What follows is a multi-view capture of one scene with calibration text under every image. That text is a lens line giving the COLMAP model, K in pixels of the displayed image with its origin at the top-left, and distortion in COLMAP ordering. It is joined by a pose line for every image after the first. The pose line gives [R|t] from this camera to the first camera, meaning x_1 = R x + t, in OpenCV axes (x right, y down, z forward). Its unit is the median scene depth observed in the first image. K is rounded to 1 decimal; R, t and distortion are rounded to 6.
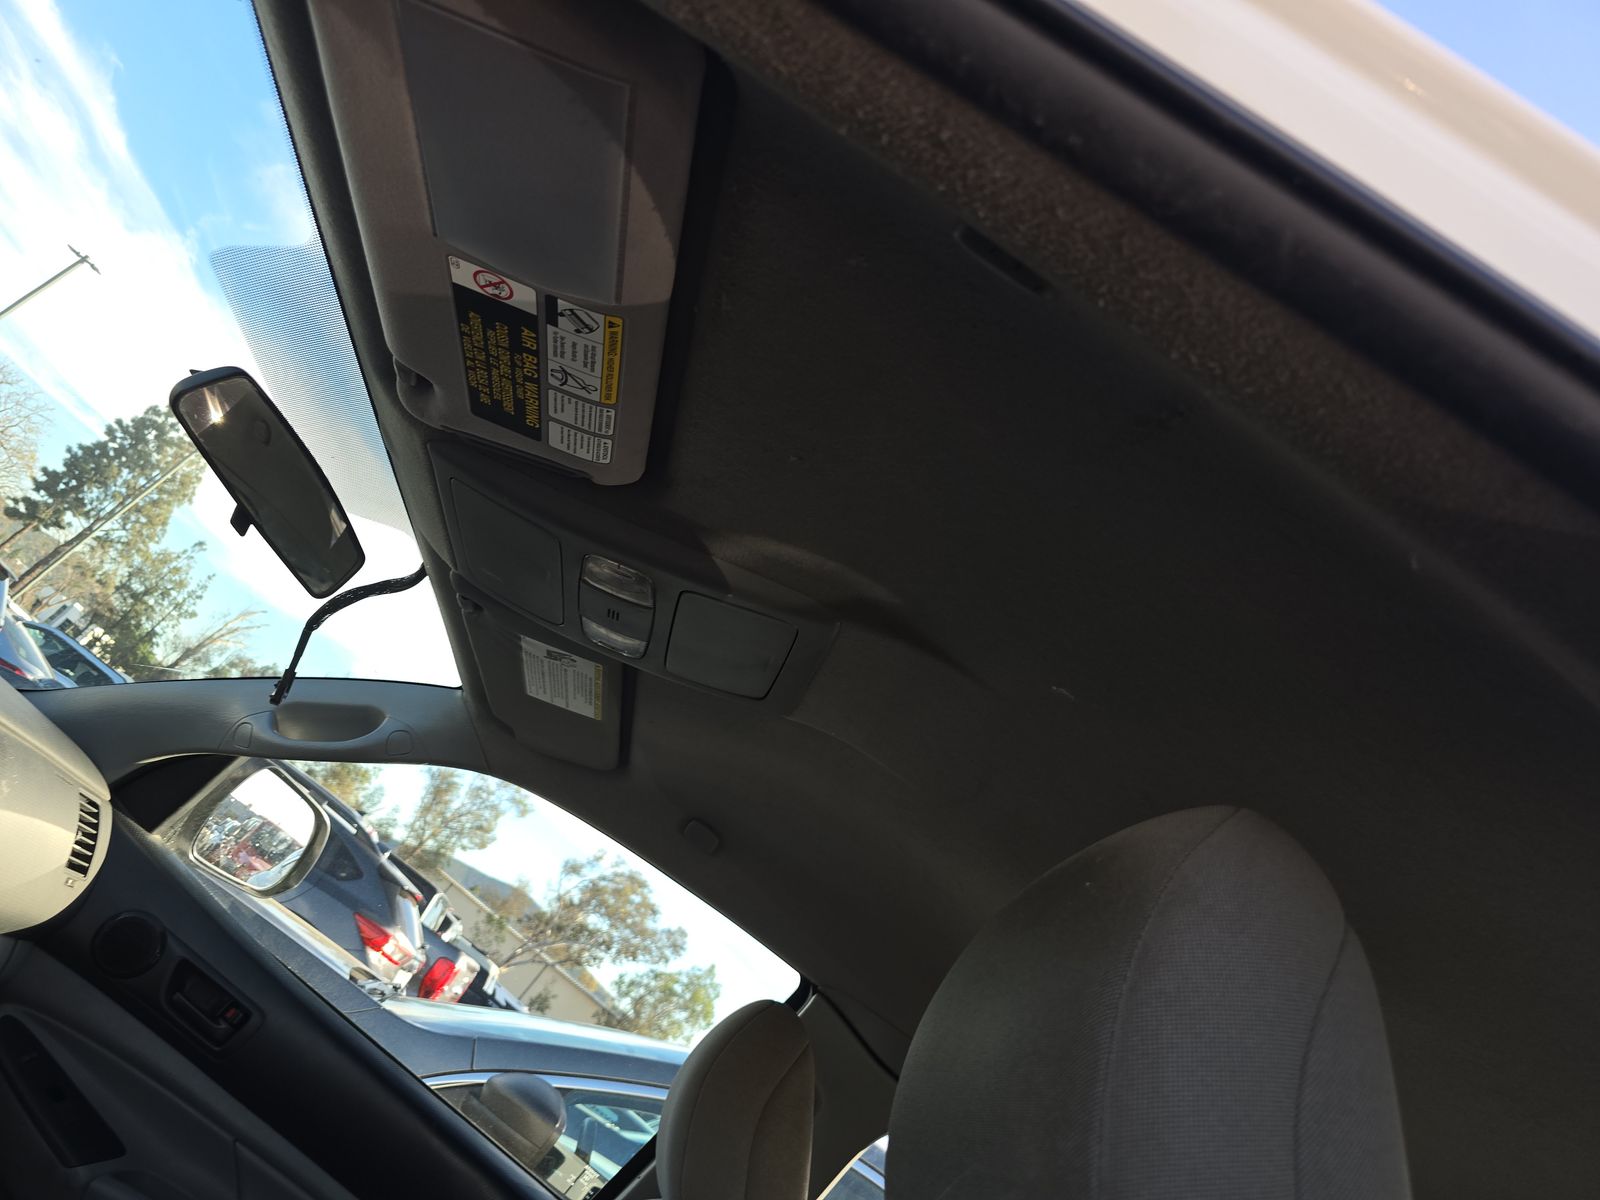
lens RADIAL K [[1098.0, 0, 816.8], [0, 1098.0, 601.9], [0, 0, 1]] dist [0.005994, -0.005280]
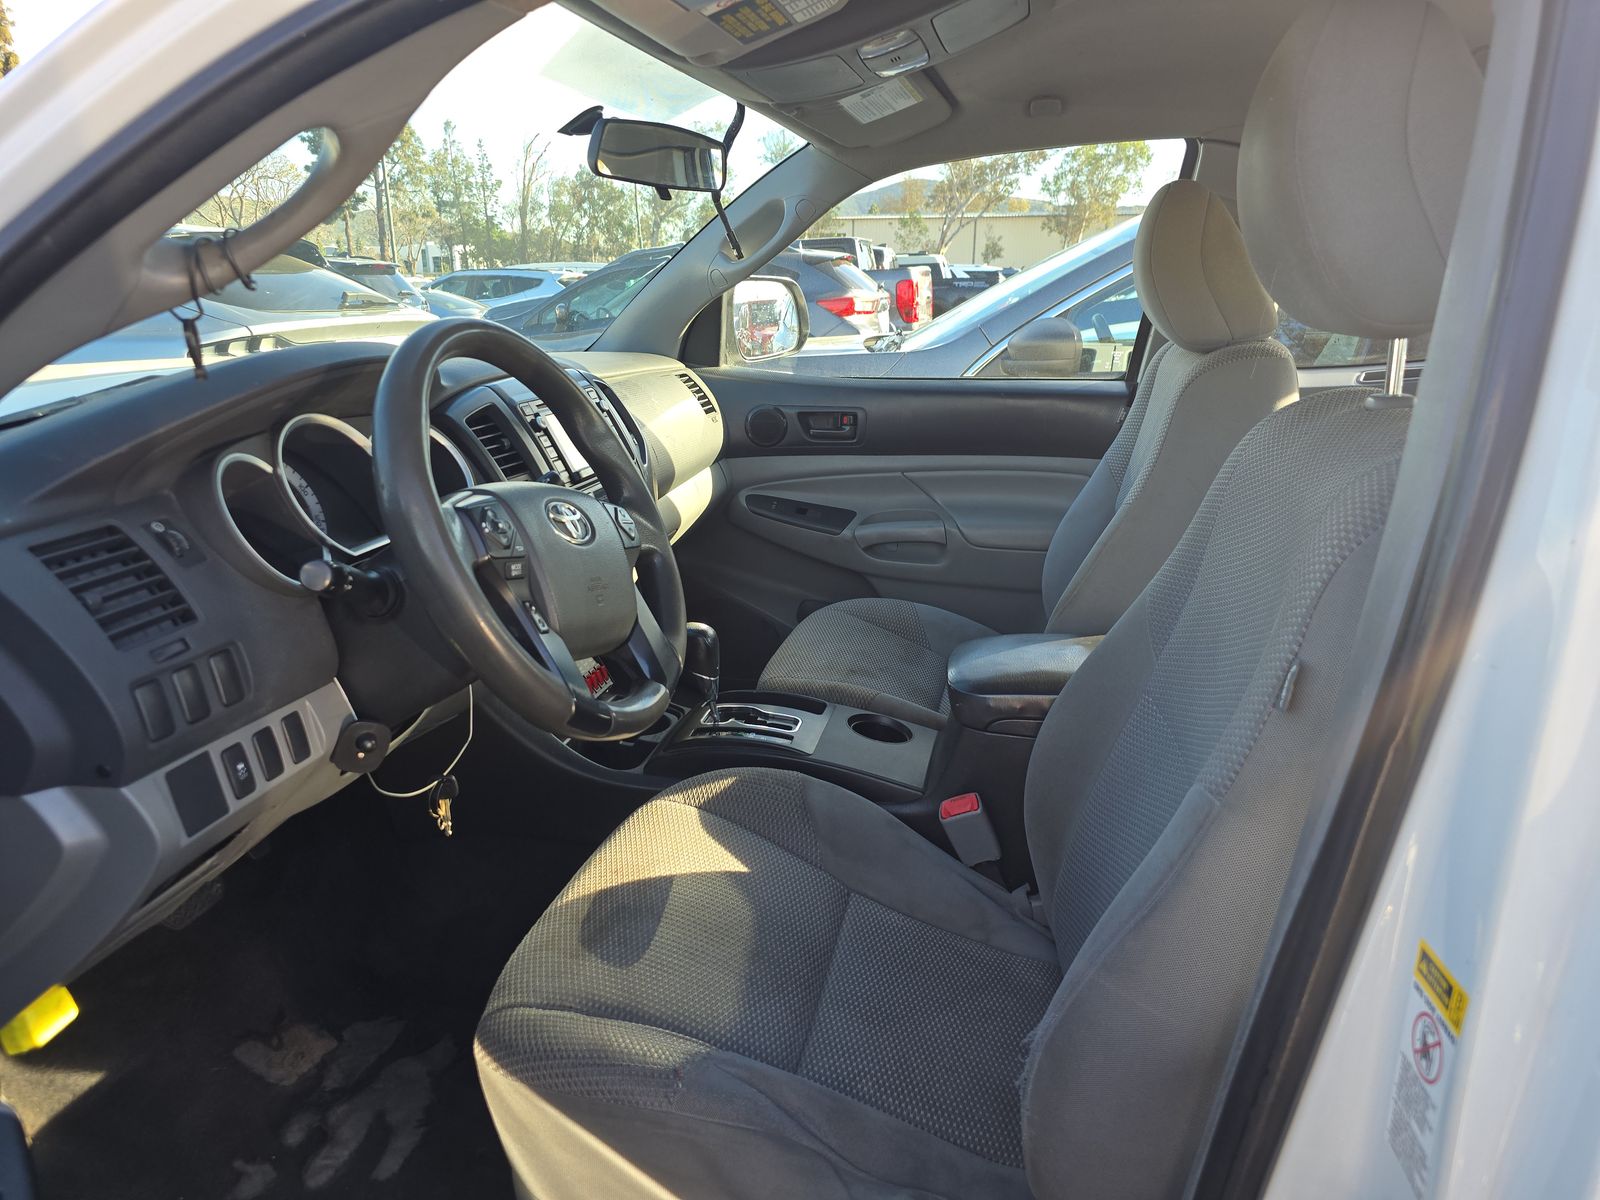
lens RADIAL K [[1069.6, 0, 787.2], [0, 1069.6, 598.5], [0, 0, 1]] dist [0.079120, -0.095651]
pose [[0.719037, -0.452321, -0.527628, 0.036076], [0.683491, 0.597680, 0.419068, -0.075264], [0.125799, -0.661955, 0.738912, -0.128129]]
